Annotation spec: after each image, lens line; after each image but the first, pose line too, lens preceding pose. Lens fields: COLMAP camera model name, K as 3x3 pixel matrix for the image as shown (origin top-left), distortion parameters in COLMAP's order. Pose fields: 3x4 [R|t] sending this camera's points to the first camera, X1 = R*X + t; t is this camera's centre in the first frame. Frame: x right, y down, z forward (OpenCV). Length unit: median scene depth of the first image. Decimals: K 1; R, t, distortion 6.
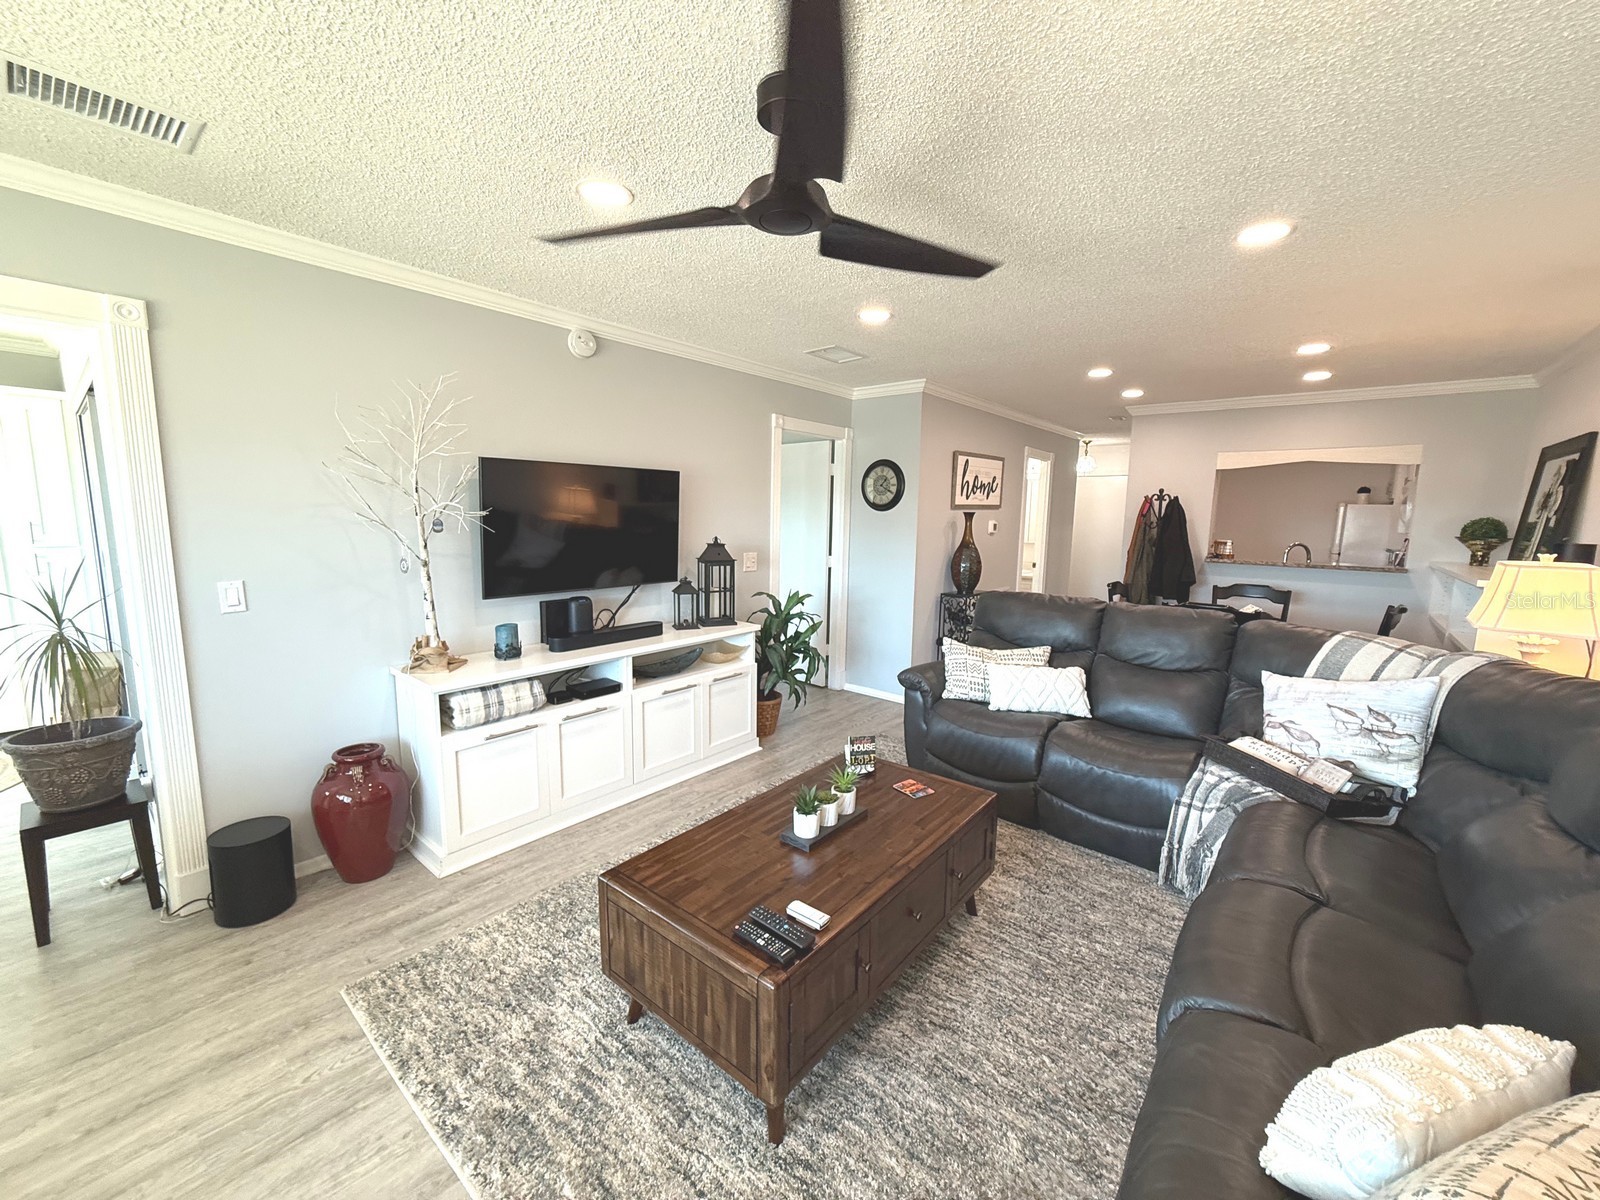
lens RADIAL K [[634.5, 0, 800.0], [0, 634.5, 600.0], [0, 0, 1]] dist [-0.000434, -0.000098]
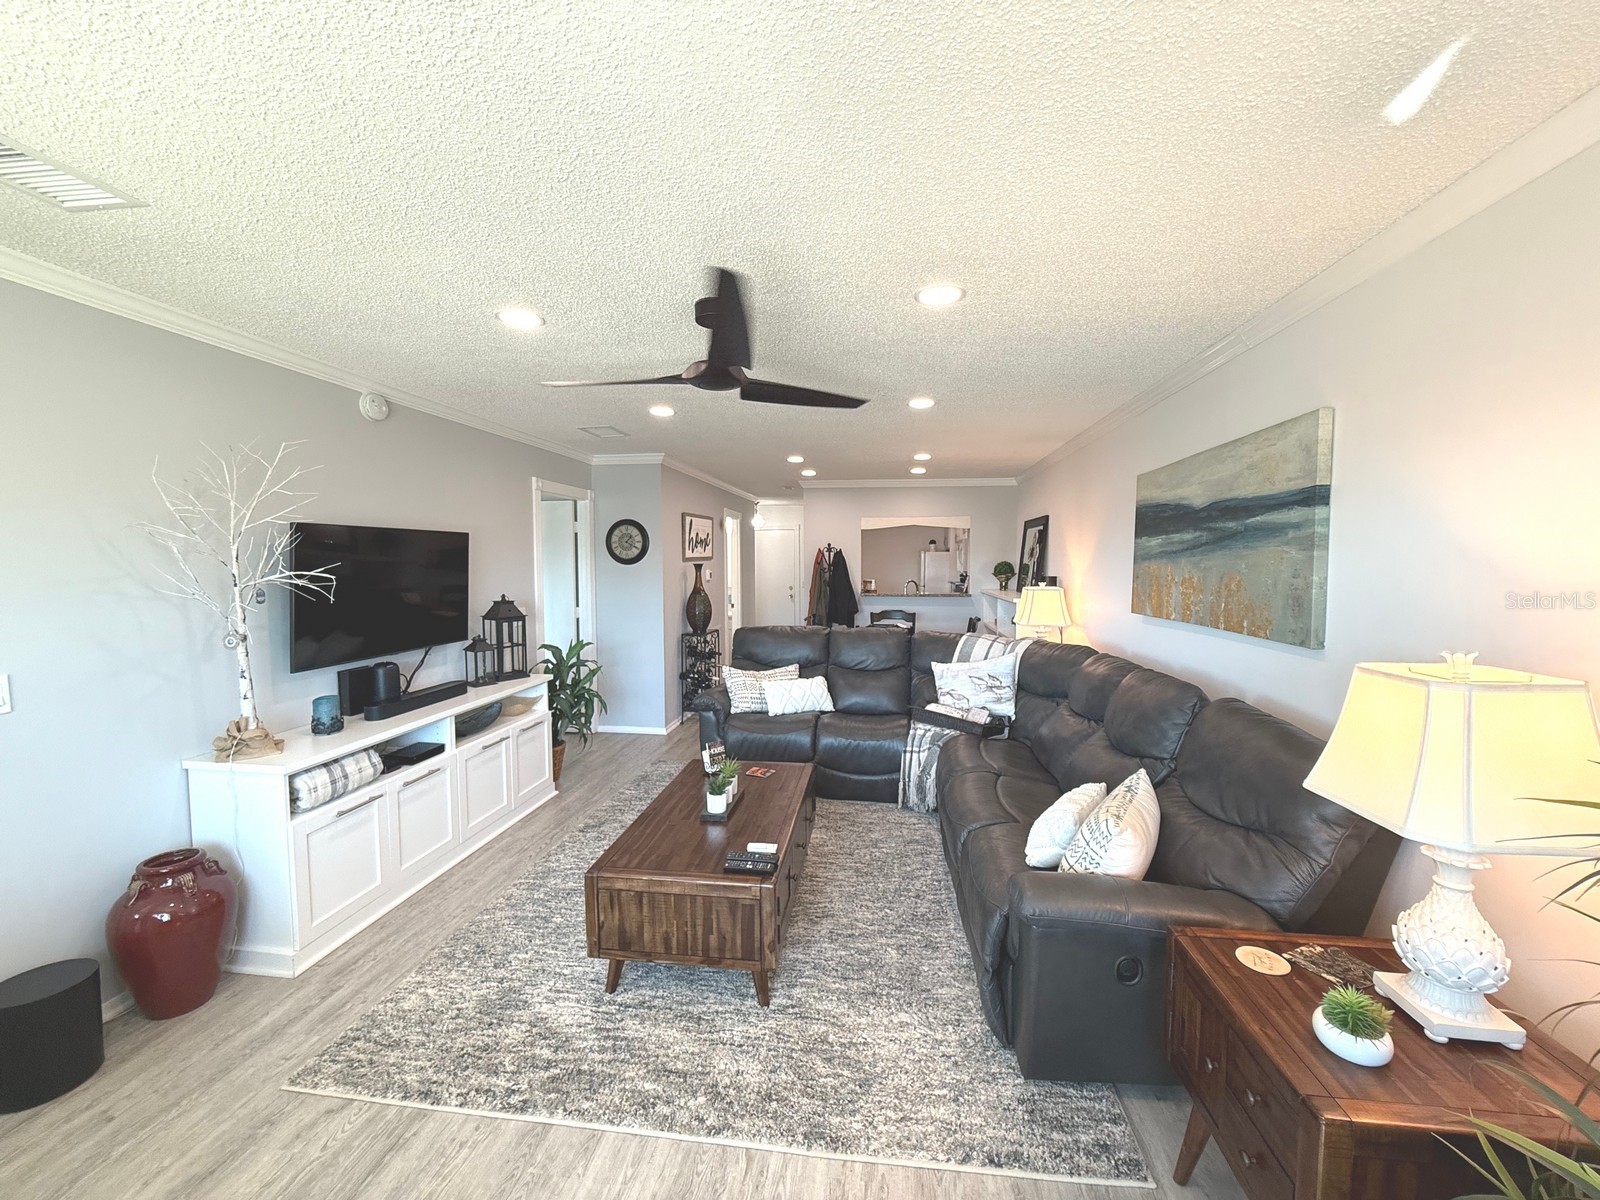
lens RADIAL K [[634.5, 0, 800.0], [0, 634.5, 600.0], [0, 0, 1]] dist [-0.000434, -0.000098]
pose [[0.851637, -0.051552, 0.521591, -0.360097], [0.088715, 0.994970, -0.046513, 0.001636], [-0.516570, 0.085885, 0.851927, -0.189934]]
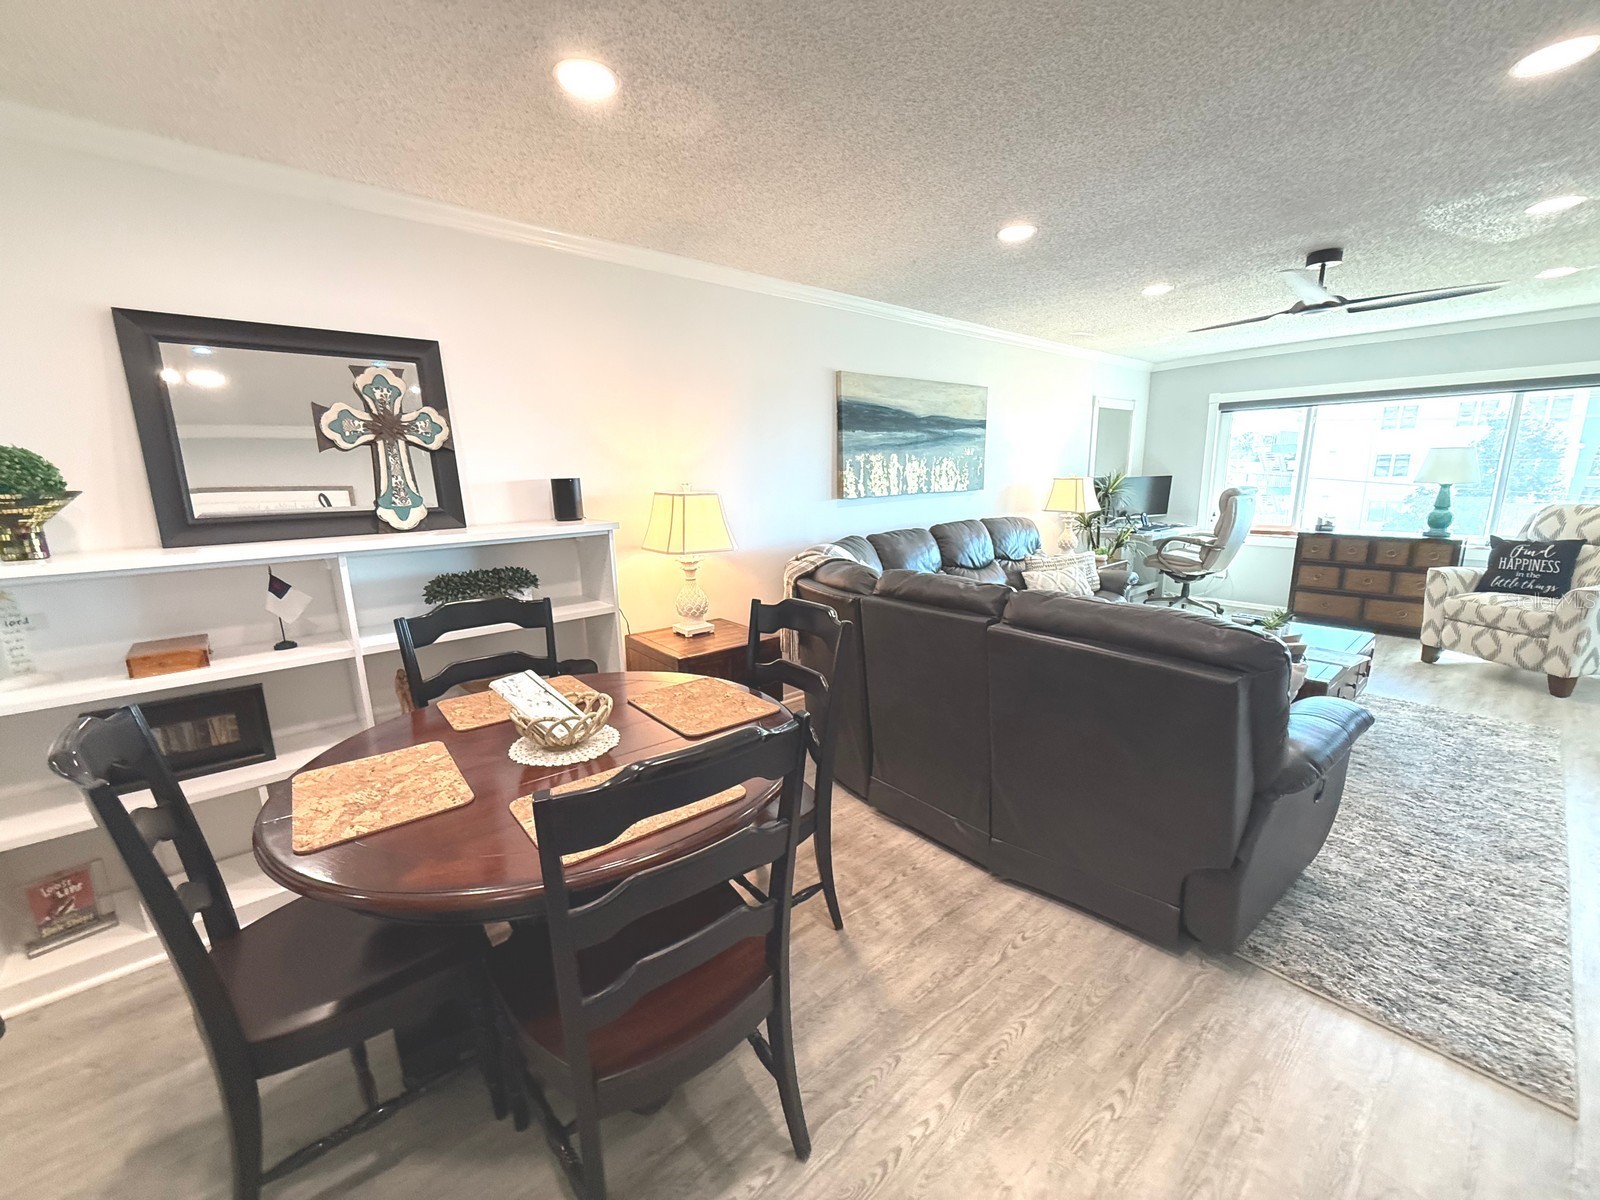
lens RADIAL K [[639.4, 0, 800.0], [0, 639.4, 600.0], [0, 0, 1]] dist [0.001370, 0.000242]
pose [[-0.986008, -0.036581, 0.162636, 0.718998], [0.020468, 0.941675, 0.335900, -0.242019], [-0.165438, 0.334529, -0.927750, 1.963966]]
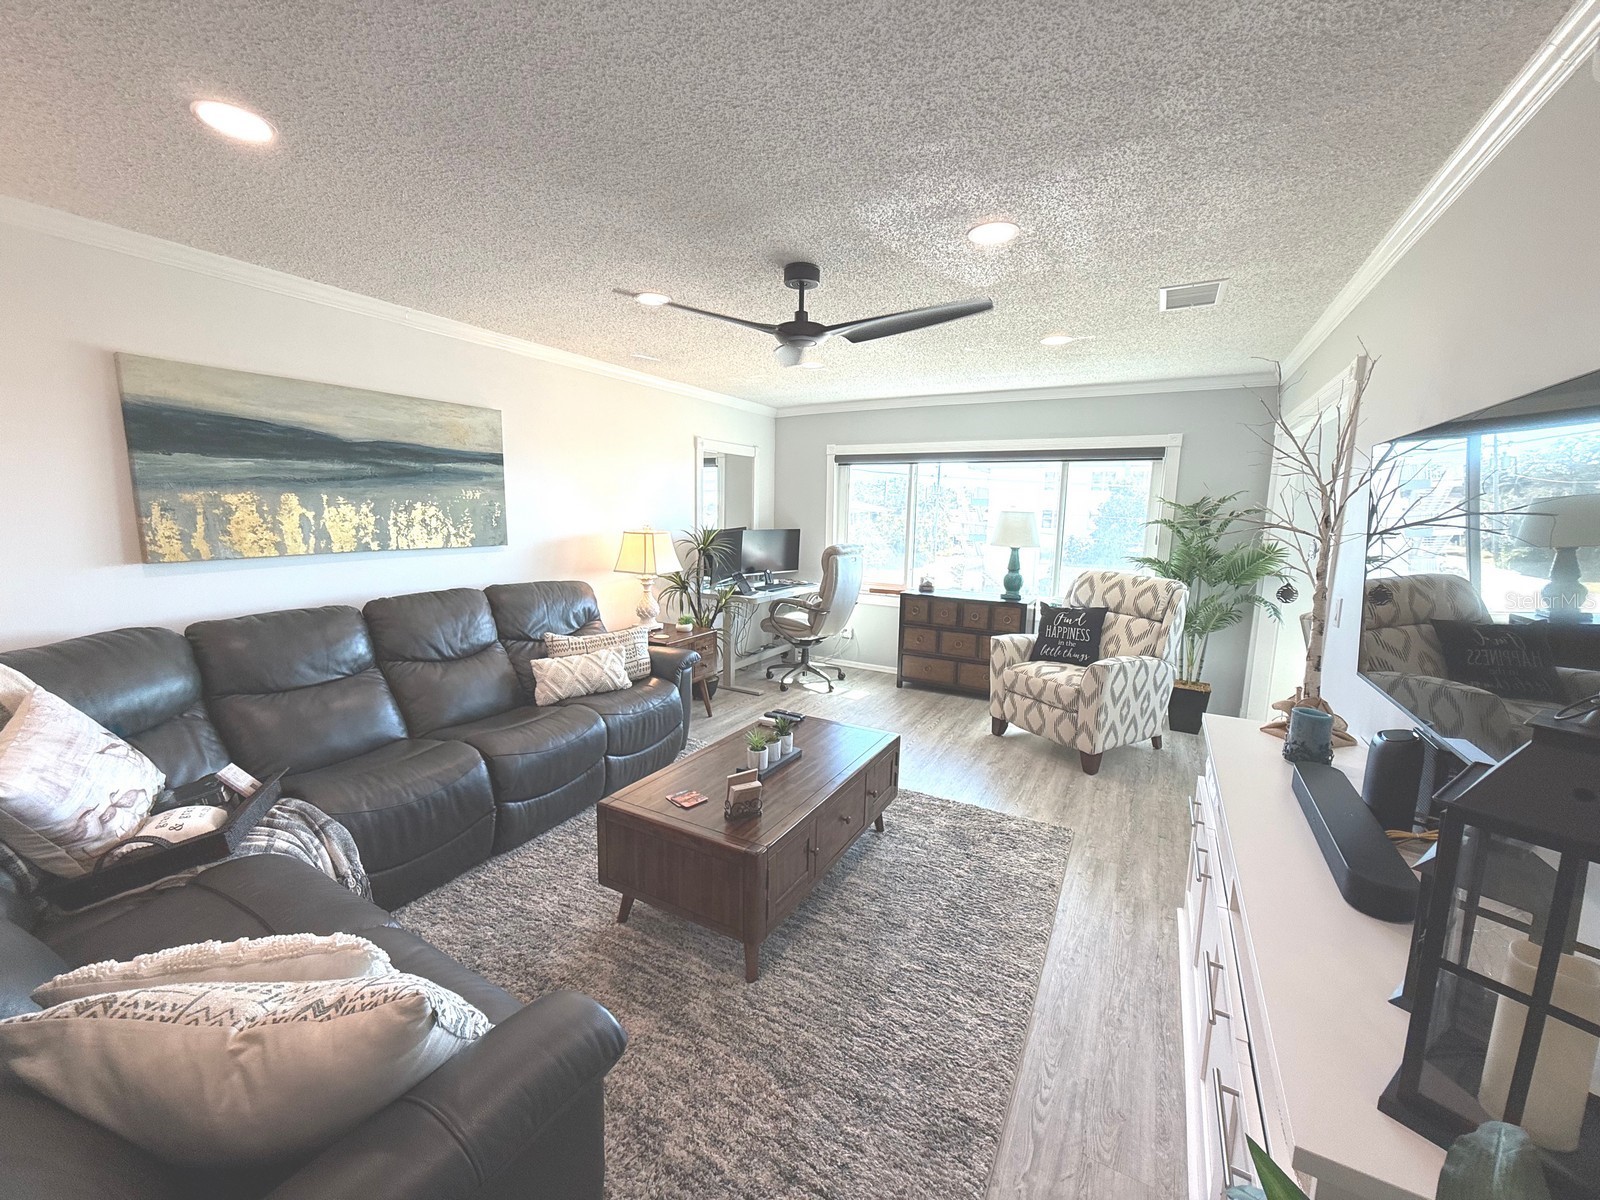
lens RADIAL K [[634.5, 0, 800.0], [0, 634.5, 600.0], [0, 0, 1]] dist [-0.000434, -0.000098]
pose [[-0.983065, -0.014743, -0.182662, 0.156844], [-0.065288, 0.959533, 0.273925, -0.217190], [0.171231, 0.281211, -0.944246, 1.520083]]
